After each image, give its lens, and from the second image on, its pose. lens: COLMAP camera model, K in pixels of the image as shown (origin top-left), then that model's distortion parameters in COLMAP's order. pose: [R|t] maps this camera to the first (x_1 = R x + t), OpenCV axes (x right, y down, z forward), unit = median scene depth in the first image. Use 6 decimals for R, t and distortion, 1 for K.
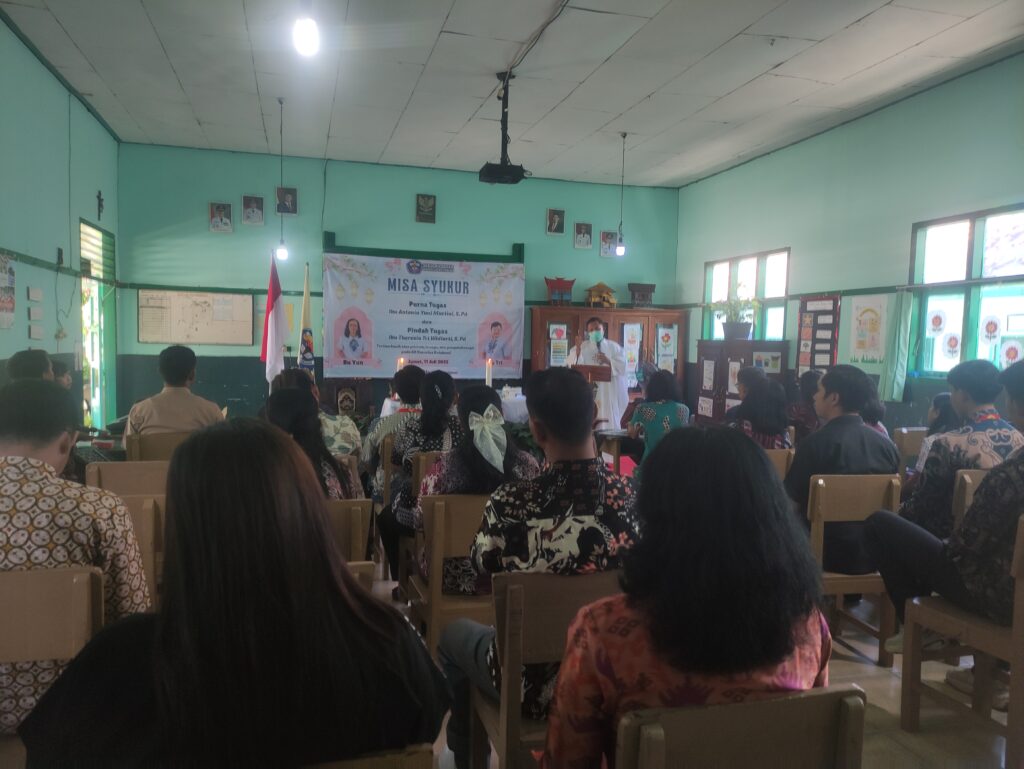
lens RADIAL K [[790.8, 0, 515.2], [0, 790.8, 382.2], [0, 0, 1]] dist [0.059911, -0.048717]
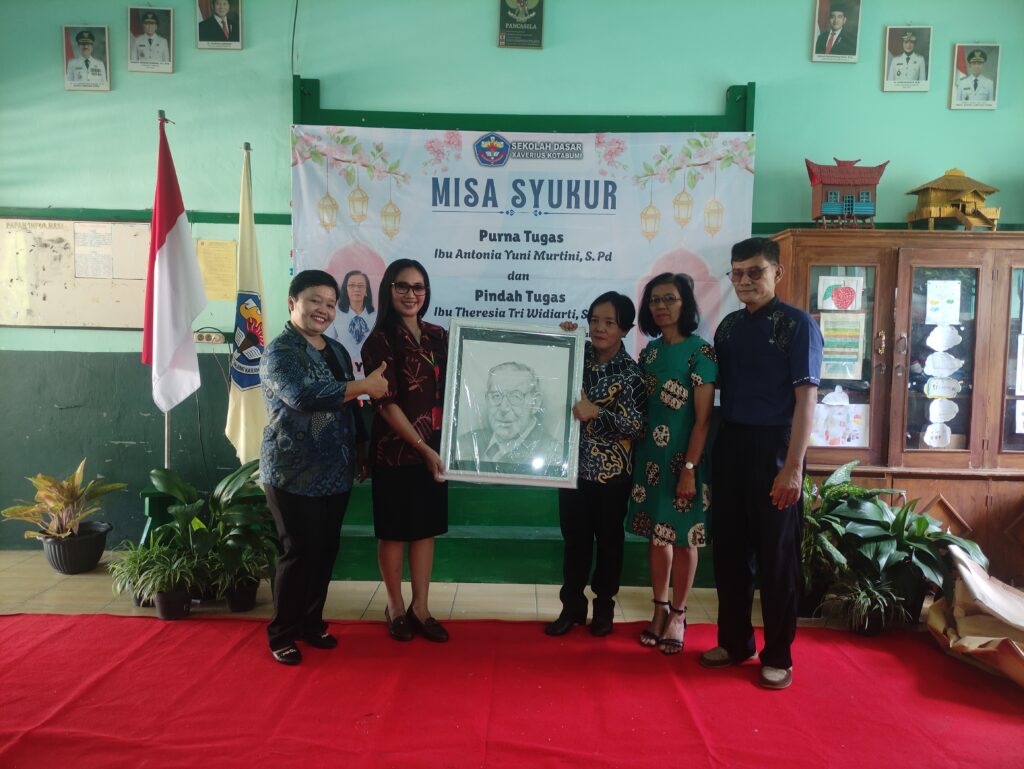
lens RADIAL K [[790.8, 0, 515.0], [0, 790.8, 394.2], [0, 0, 1]] dist [0.059911, -0.048717]
pose [[0.963584, 0.018519, -0.266764, 0.005064], [-0.010063, 0.999404, 0.033031, -0.025156], [0.267216, -0.029144, 0.963196, 0.574917]]
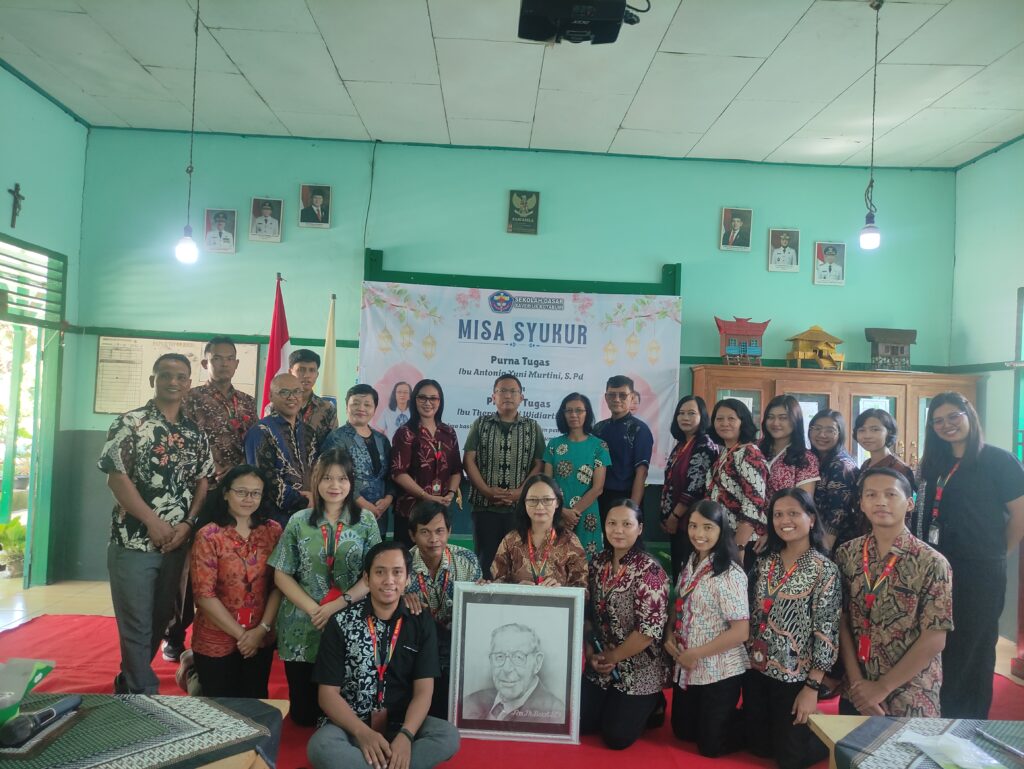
lens RADIAL K [[790.8, 0, 508.4], [0, 790.8, 384.5], [0, 0, 1]] dist [0.059911, -0.048717]
pose [[0.970535, 0.013210, -0.240599, 0.031559], [-0.034064, 0.995990, -0.082724, -0.027498], [0.238541, 0.088482, 0.967093, 0.394660]]
